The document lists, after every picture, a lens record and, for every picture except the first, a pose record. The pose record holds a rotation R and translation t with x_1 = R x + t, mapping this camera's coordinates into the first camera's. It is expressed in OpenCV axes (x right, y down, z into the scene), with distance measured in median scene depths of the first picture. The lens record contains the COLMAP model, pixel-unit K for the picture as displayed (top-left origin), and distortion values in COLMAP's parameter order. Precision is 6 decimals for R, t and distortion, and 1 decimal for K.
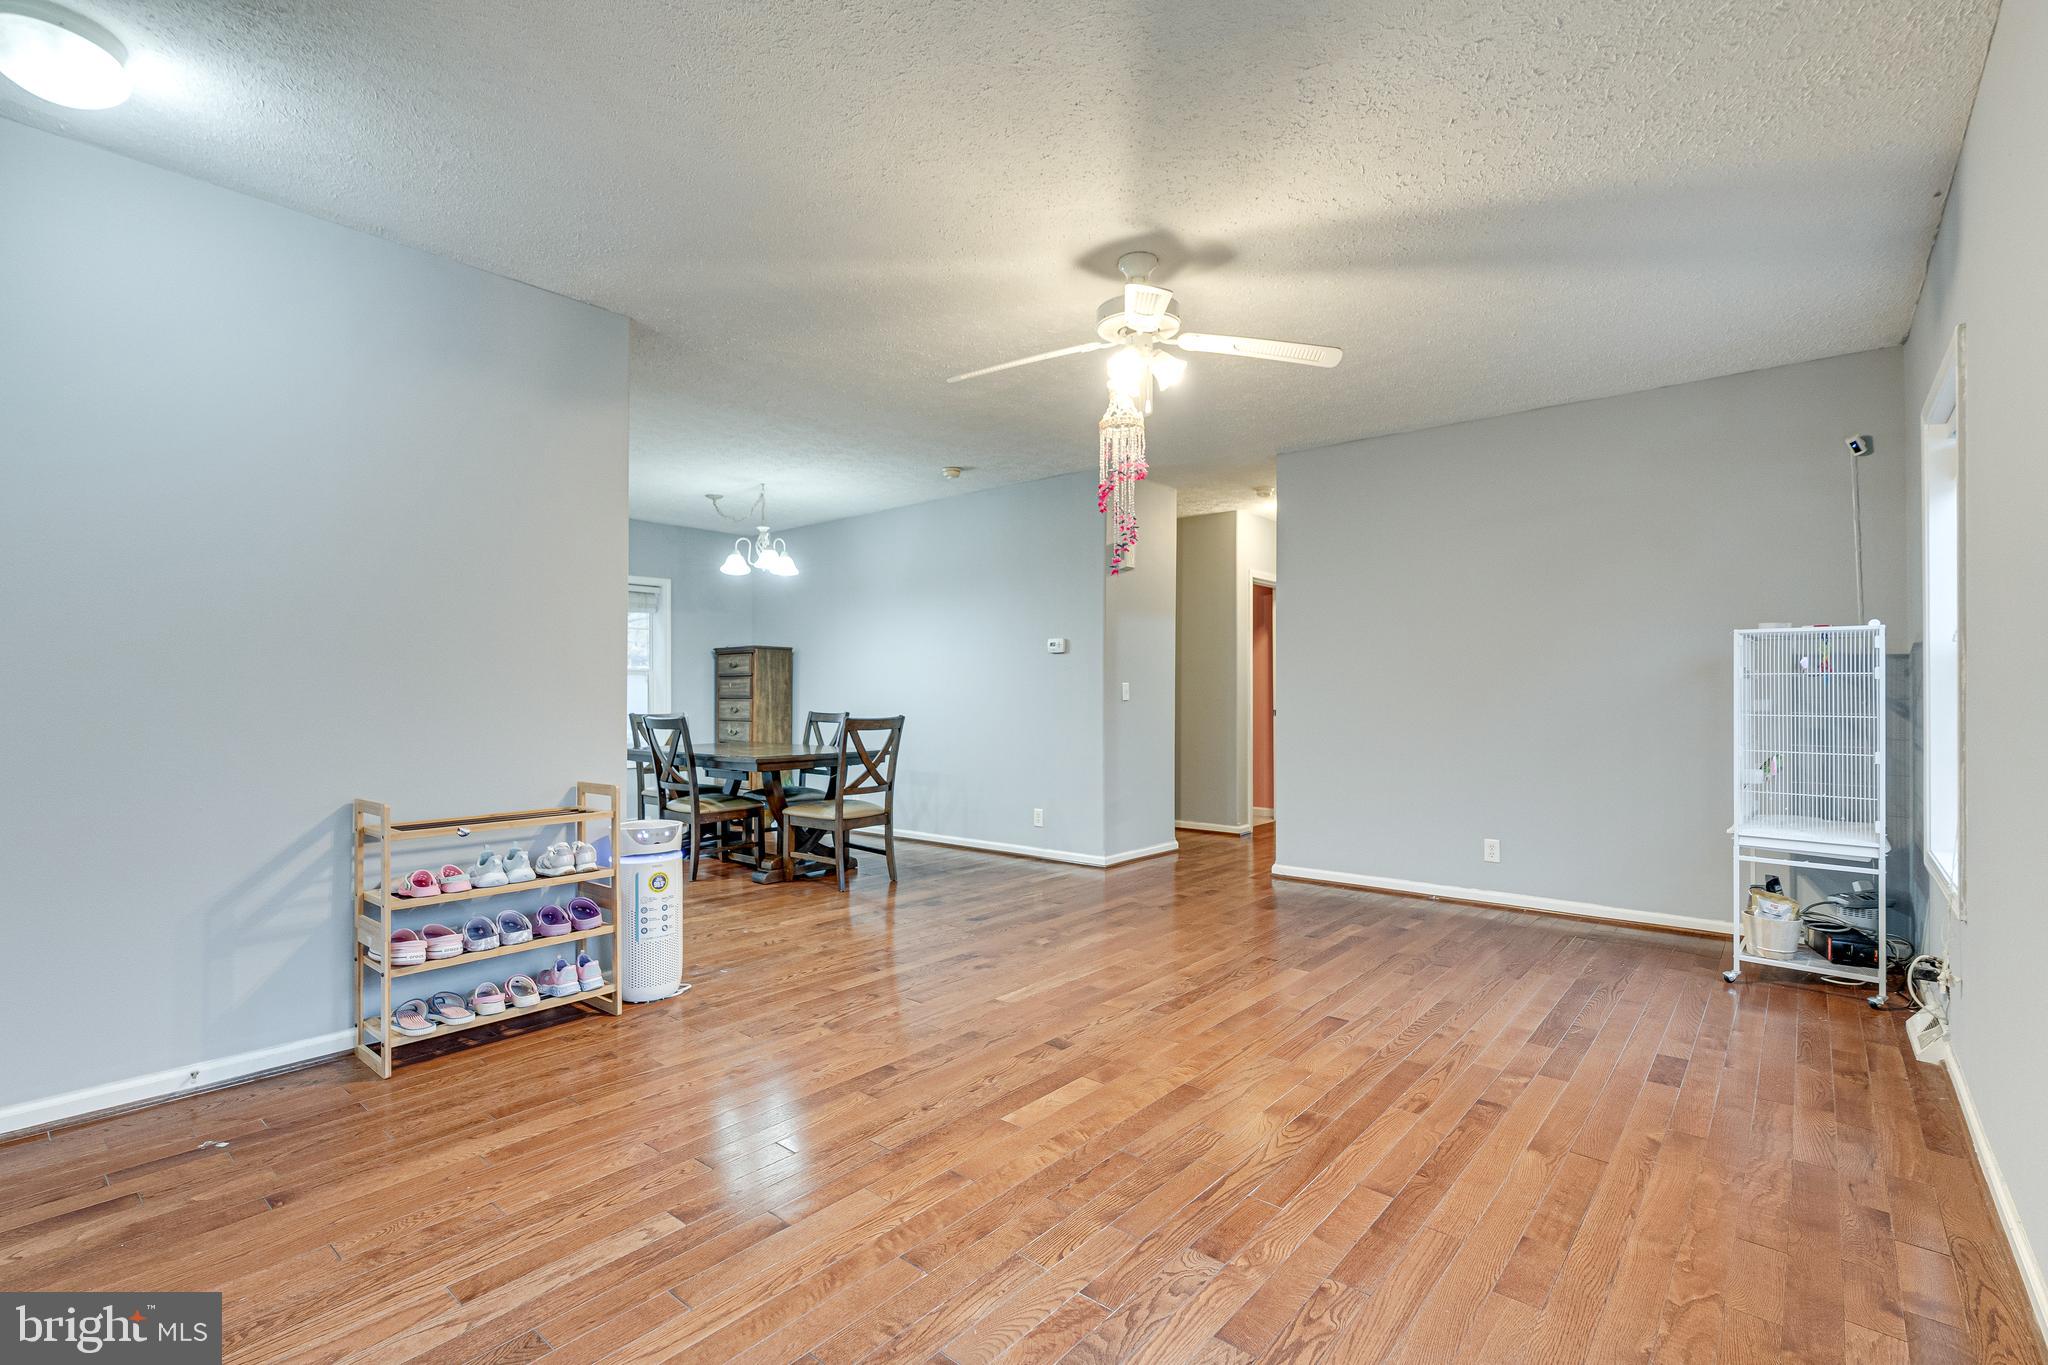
lens RADIAL K [[940.4, 0, 1024.8], [0, 940.4, 687.8], [0, 0, 1]] dist [-0.002313, 0.000821]
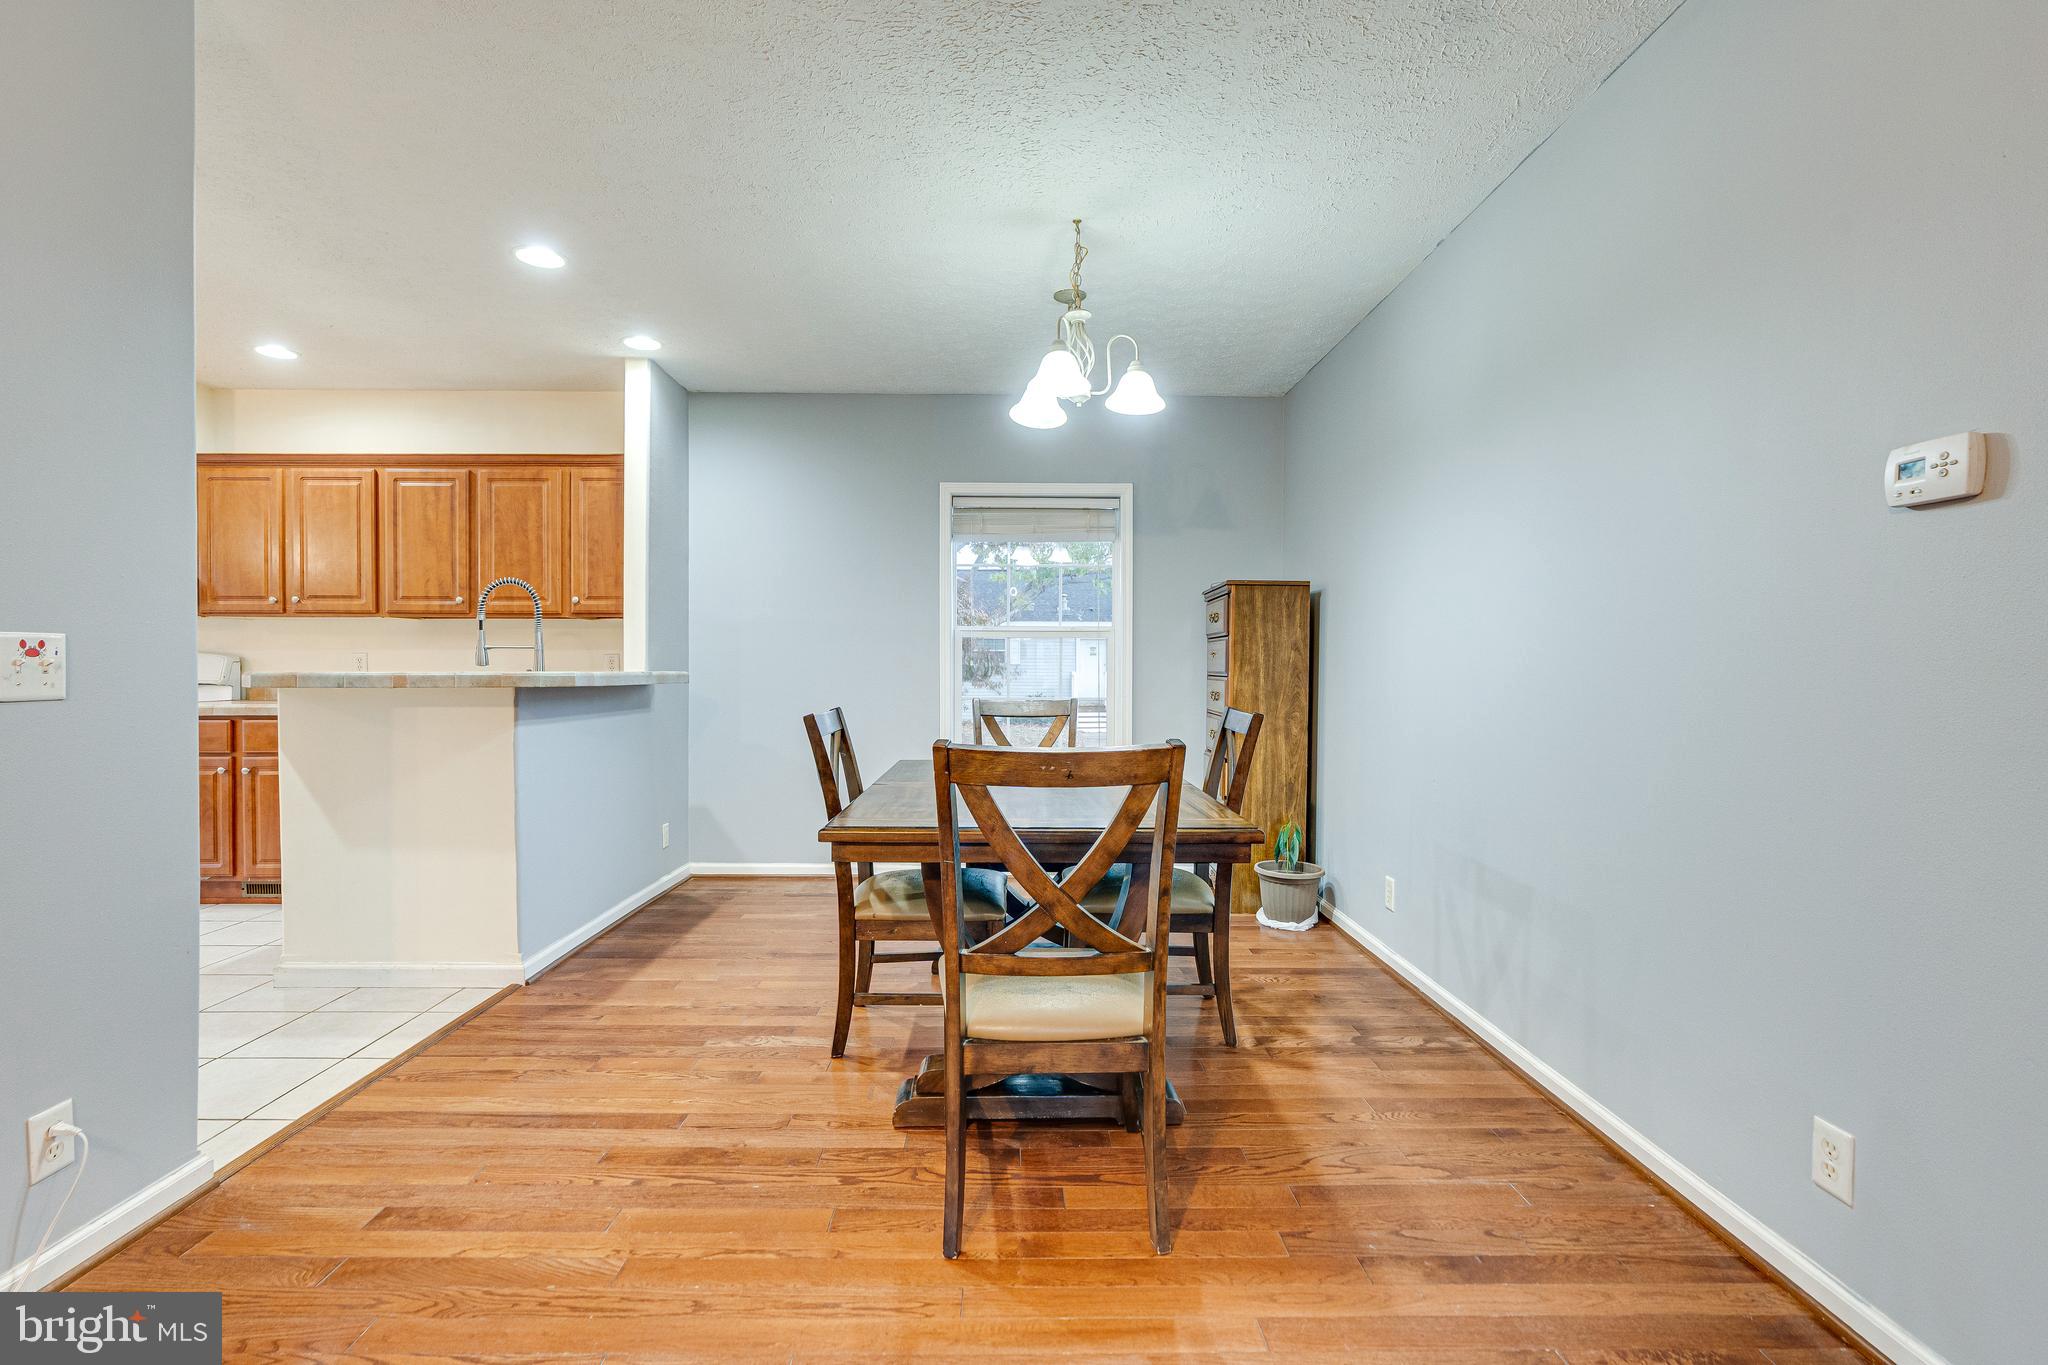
lens RADIAL K [[940.4, 0, 1029.8], [0, 940.4, 675.7], [0, 0, 1]] dist [-0.002313, 0.000821]
pose [[0.654902, 0.011388, -0.755628, 0.125348], [0.000865, 0.999874, 0.015819, 0.005003], [0.755713, -0.011014, 0.654810, 1.317584]]
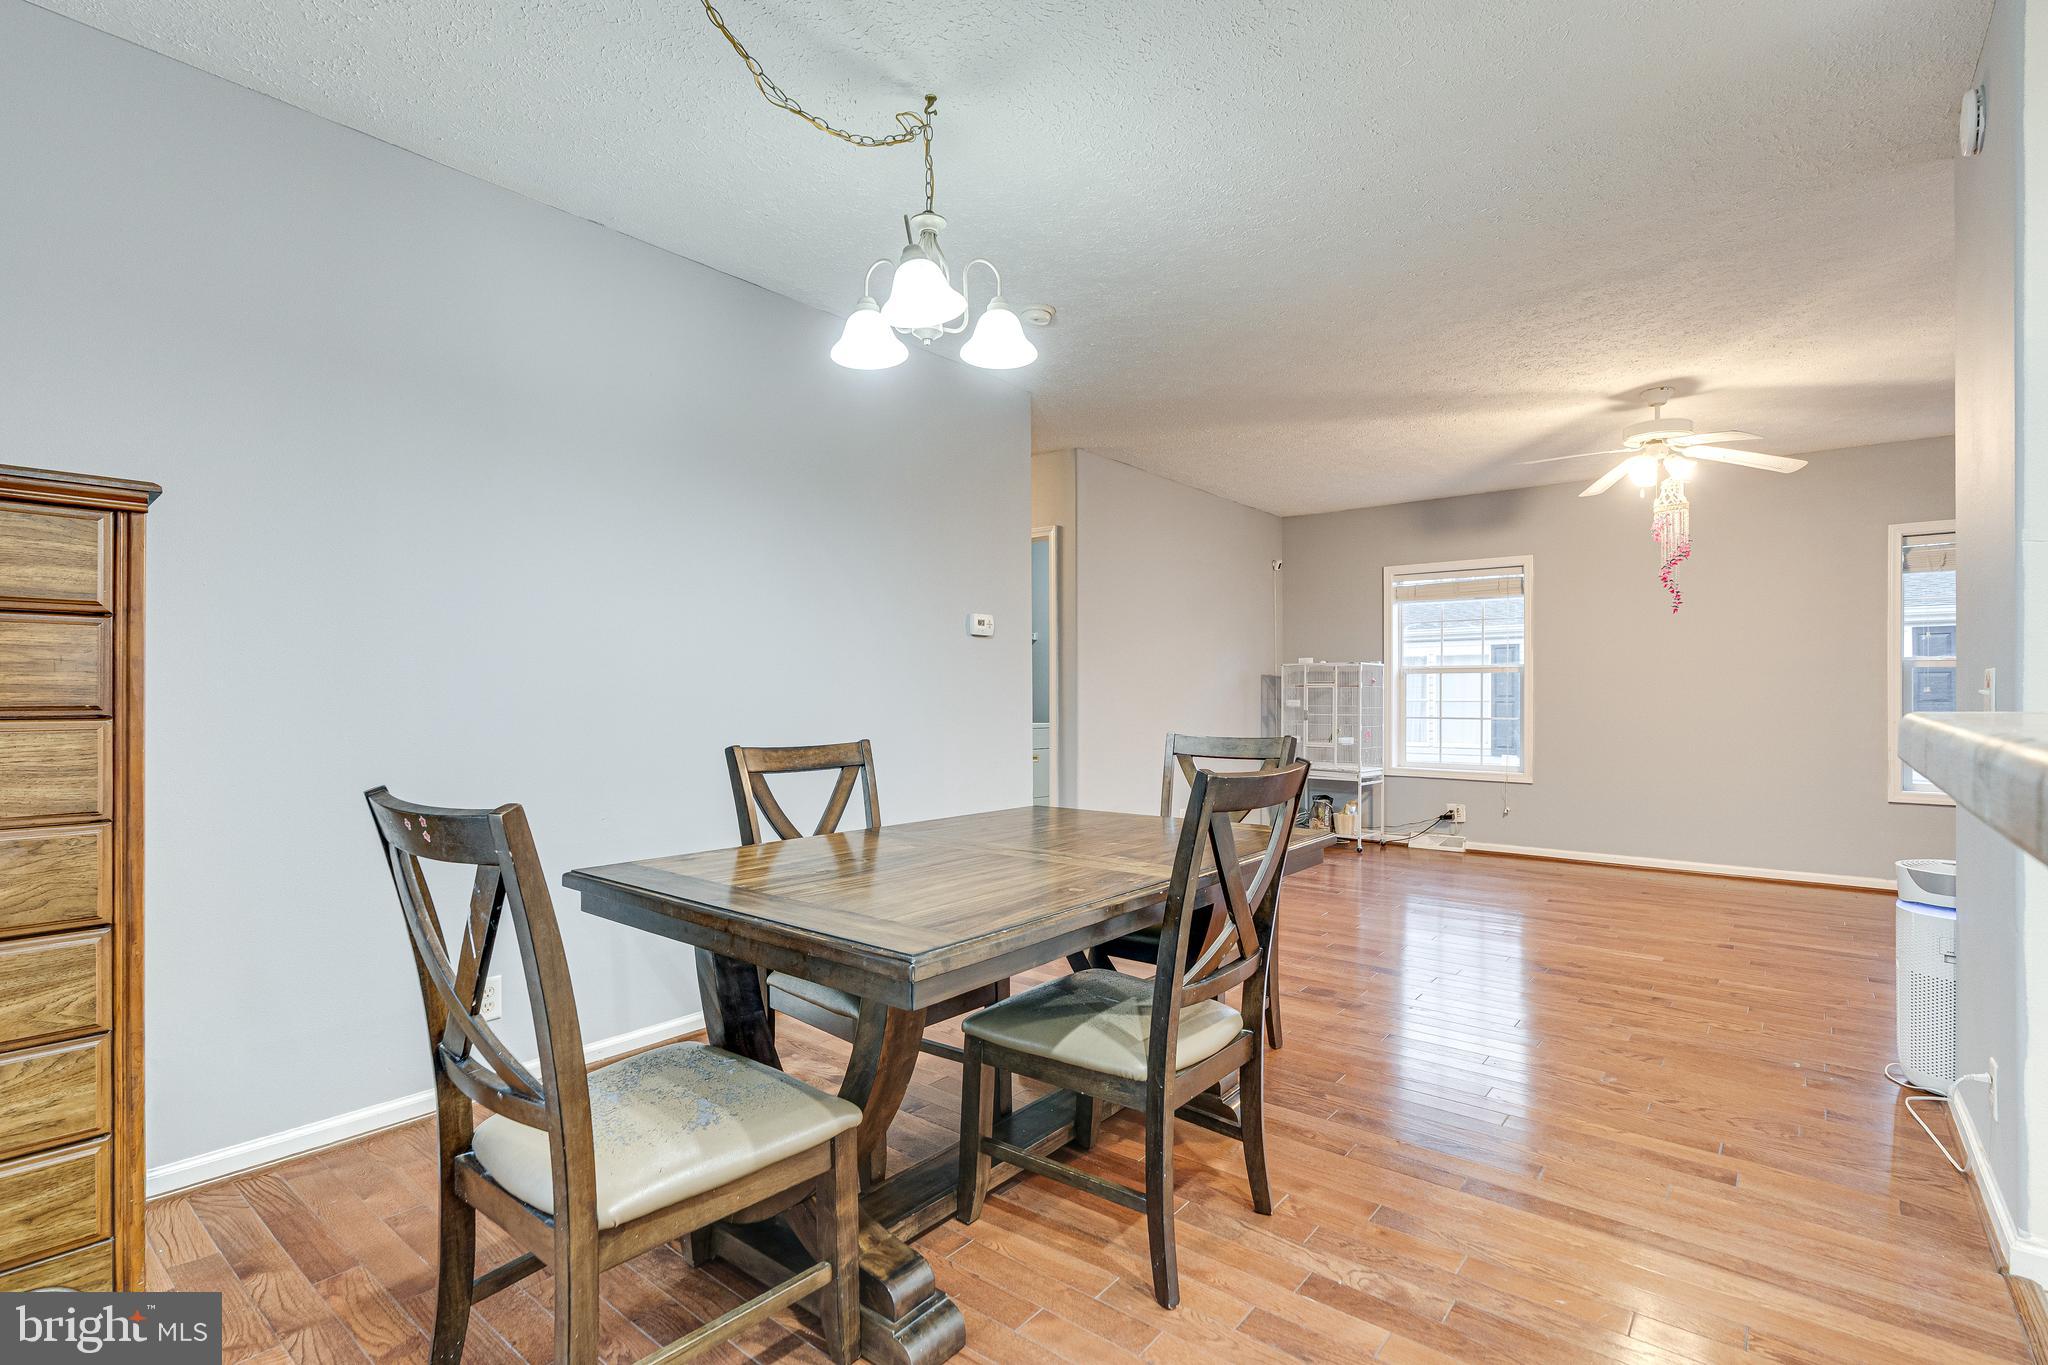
lens RADIAL K [[940.4, 0, 1027.6], [0, 940.4, 689.3], [0, 0, 1]] dist [-0.002313, 0.000821]
pose [[-0.011455, 0.008823, 0.999895, -1.250175], [-0.007200, 0.999934, -0.008906, 0.014350], [-0.999908, -0.007301, -0.011391, 1.902861]]
